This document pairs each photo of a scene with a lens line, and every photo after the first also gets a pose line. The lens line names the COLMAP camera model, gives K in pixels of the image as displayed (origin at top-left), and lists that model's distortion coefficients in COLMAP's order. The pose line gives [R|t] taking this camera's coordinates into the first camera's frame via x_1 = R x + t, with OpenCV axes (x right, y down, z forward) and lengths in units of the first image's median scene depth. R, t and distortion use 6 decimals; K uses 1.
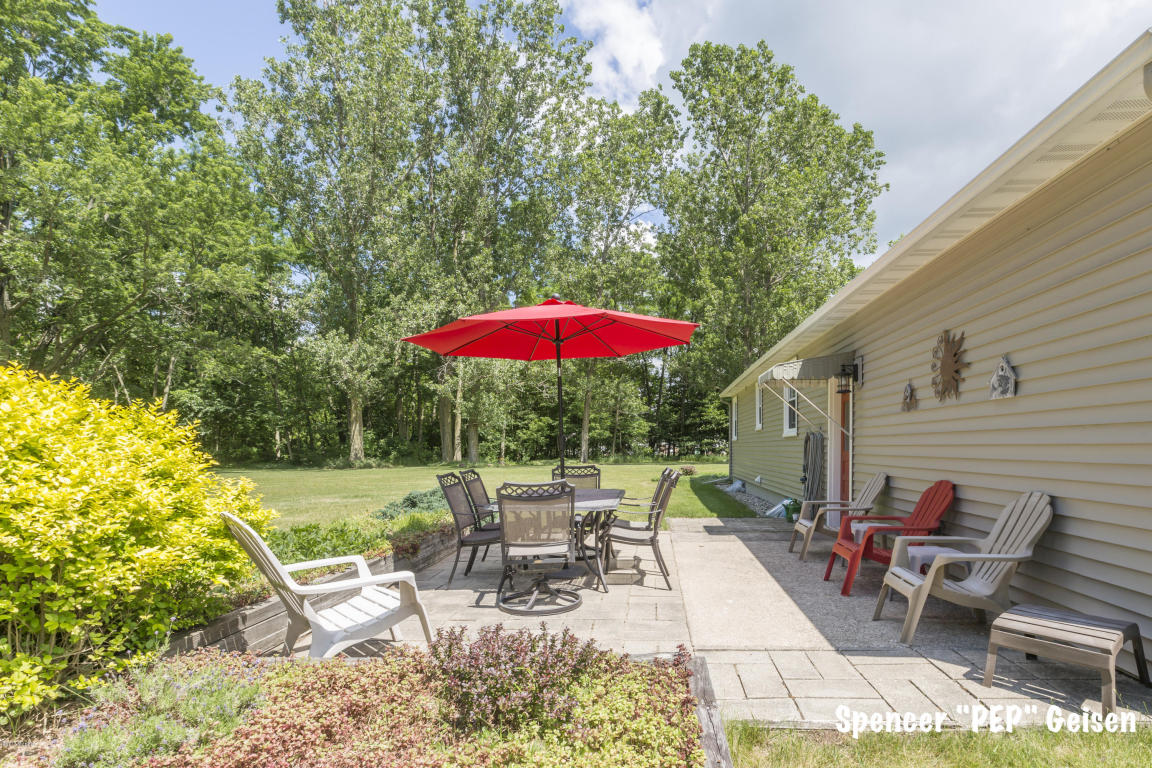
lens RADIAL K [[536.3, 0, 578.2], [0, 536.3, 386.8], [0, 0, 1]] dist [0.006076, -0.000041]
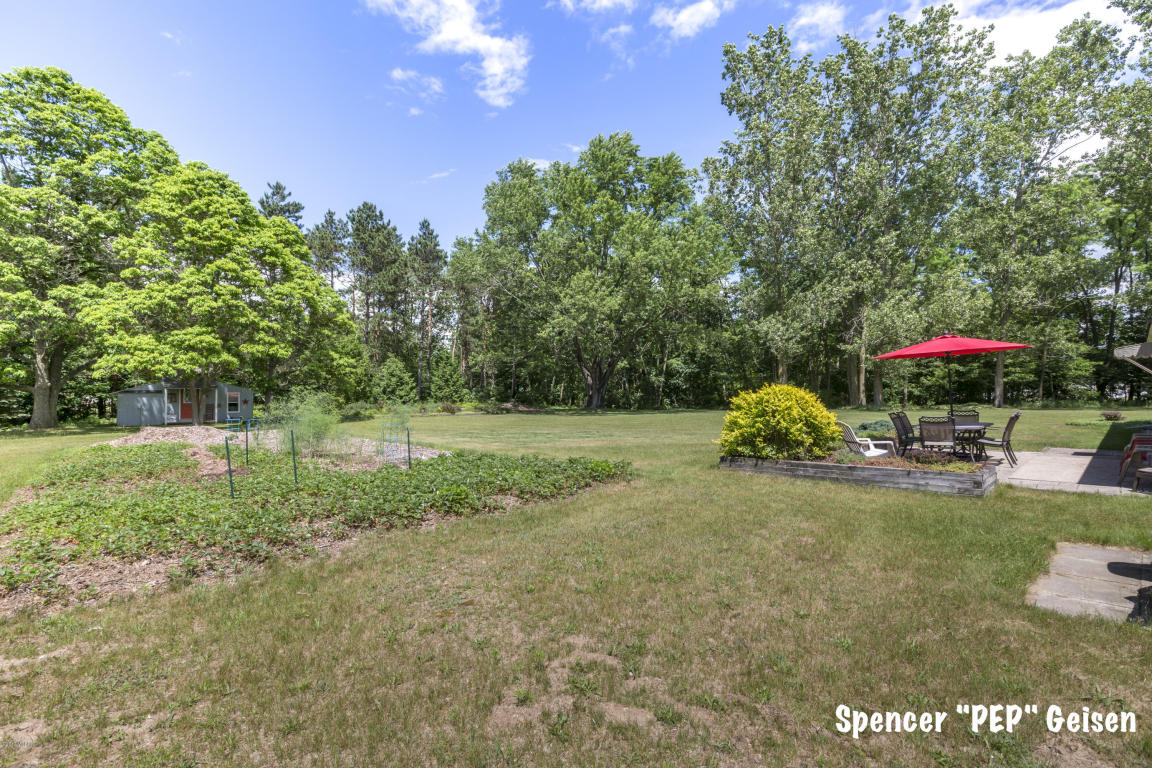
lens RADIAL K [[536.3, 0, 588.4], [0, 536.3, 384.5], [0, 0, 1]] dist [0.006076, -0.000041]
pose [[0.791659, -0.022142, -0.610562, 0.021258], [0.081468, 0.994244, 0.069576, -0.042234], [0.605507, -0.104822, 0.788906, -0.323787]]
